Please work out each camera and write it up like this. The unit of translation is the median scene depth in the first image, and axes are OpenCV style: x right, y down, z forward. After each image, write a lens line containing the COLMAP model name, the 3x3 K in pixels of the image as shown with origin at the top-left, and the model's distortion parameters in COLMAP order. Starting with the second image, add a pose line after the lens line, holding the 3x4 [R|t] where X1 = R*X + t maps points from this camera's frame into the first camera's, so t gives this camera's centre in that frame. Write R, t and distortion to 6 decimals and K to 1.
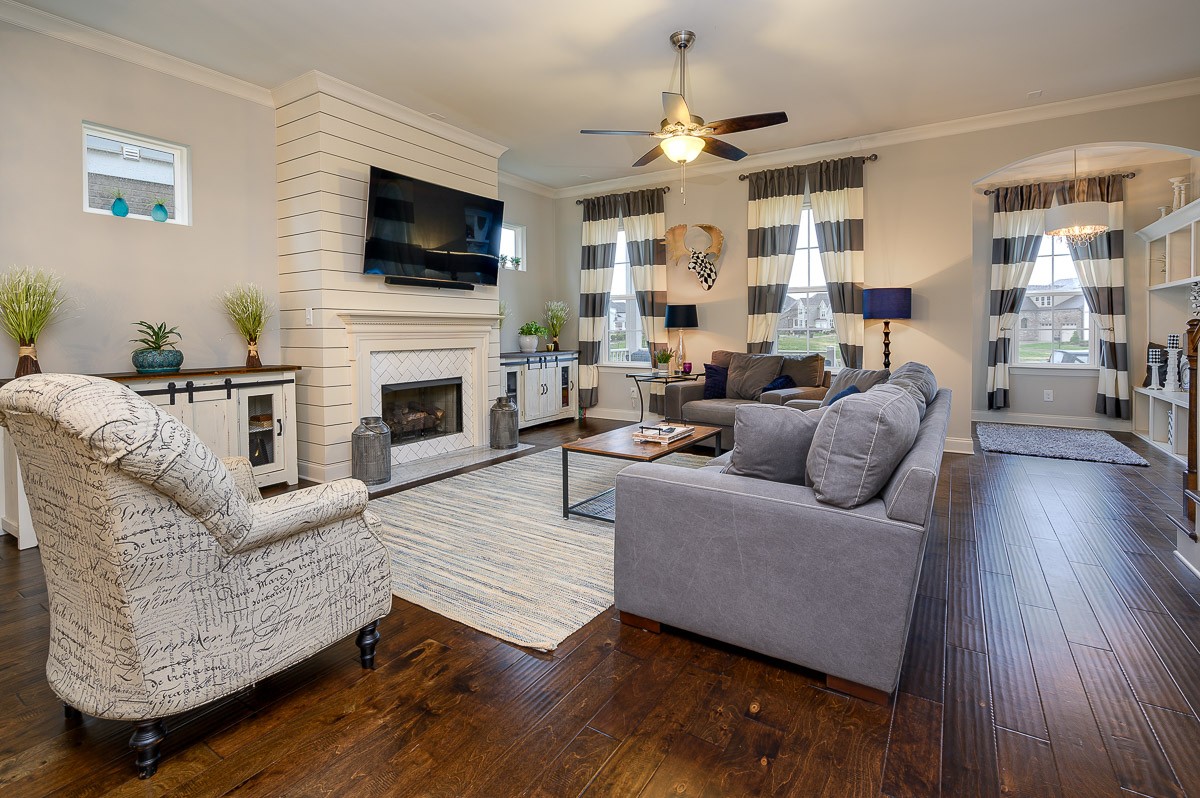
lens RADIAL K [[561.0, 0, 608.0], [0, 561.0, 338.8], [0, 0, 1]] dist [0.004351, 0.000487]
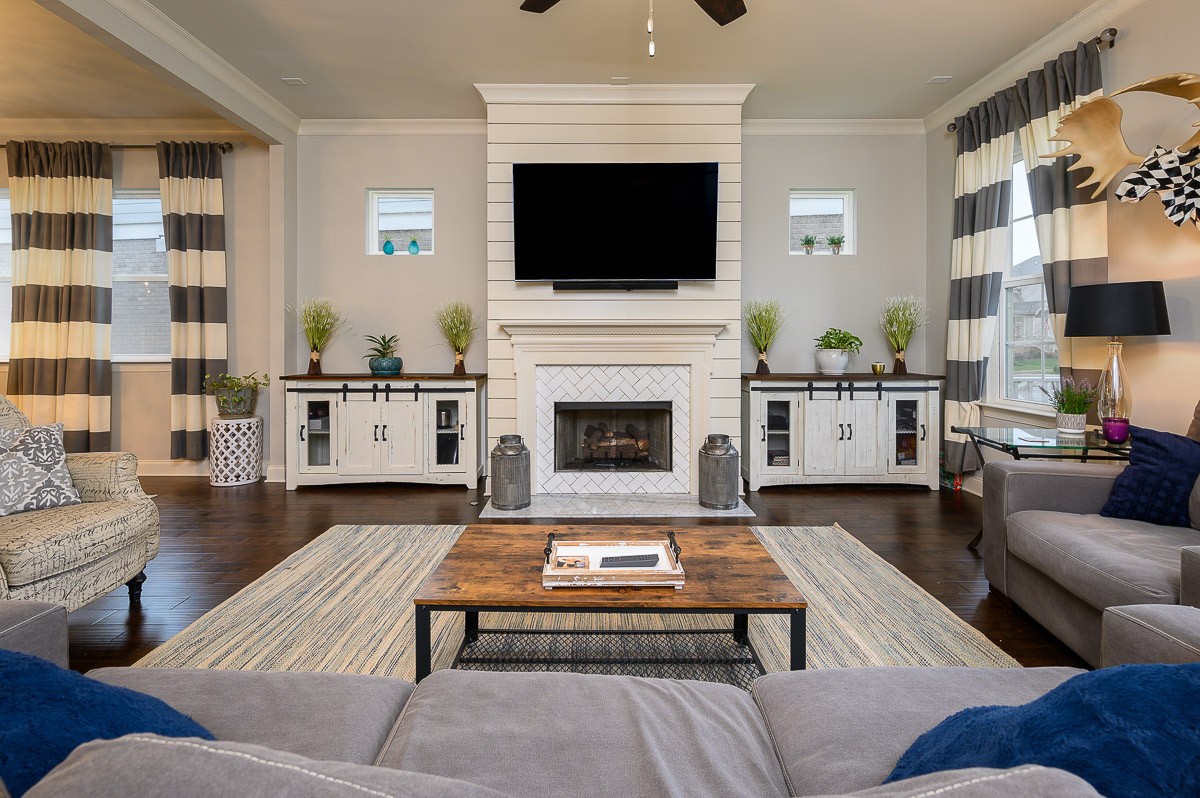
lens RADIAL K [[561.0, 0, 587.5], [0, 561.0, 346.8], [0, 0, 1]] dist [0.004351, 0.000487]
pose [[0.523533, 0.012988, -0.851906, 0.306940], [-0.012947, 0.999890, 0.007288, -0.010761], [0.851907, 0.007214, 0.523643, 0.440692]]
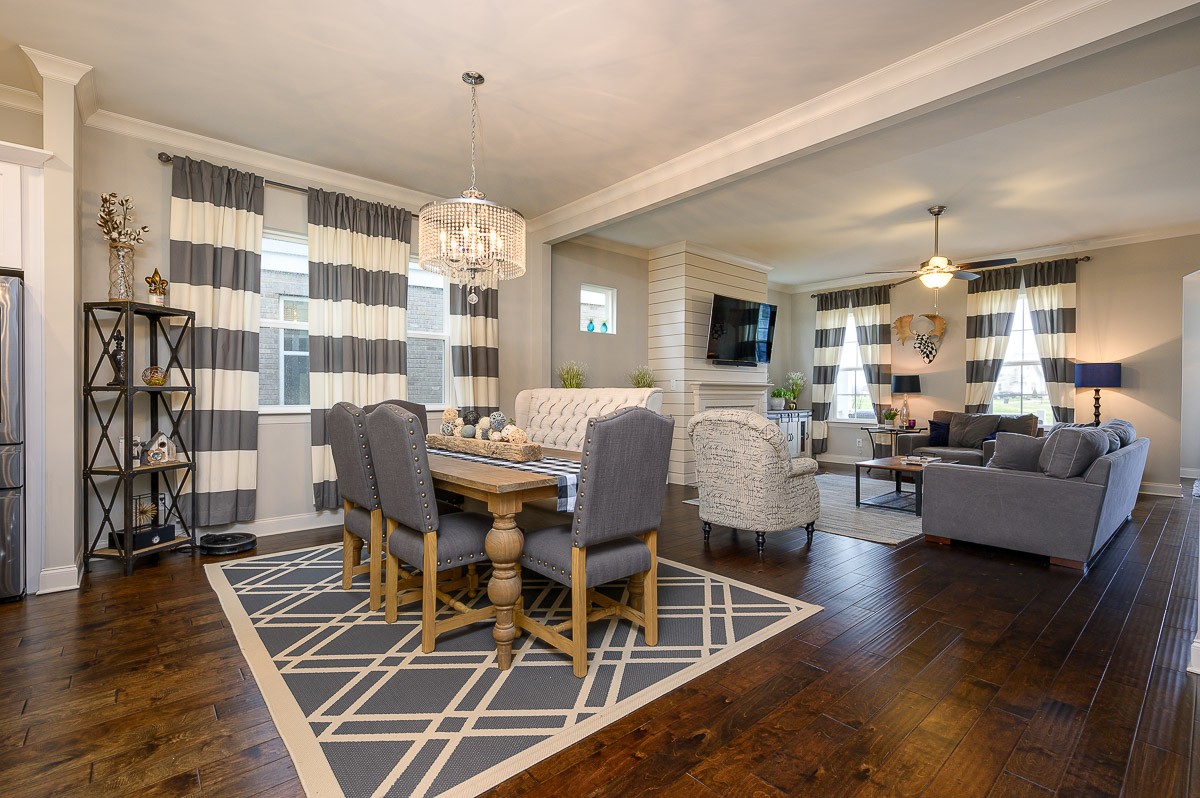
lens RADIAL K [[531.7, 0, 606.8], [0, 531.7, 399.8], [0, 0, 1]] dist [-0.001846, 0.000384]
pose [[0.955853, 0.010807, -0.293648, -0.176044], [-0.011490, 0.999934, -0.000602, 0.005385], [0.293622, 0.003950, 0.955913, -0.394110]]
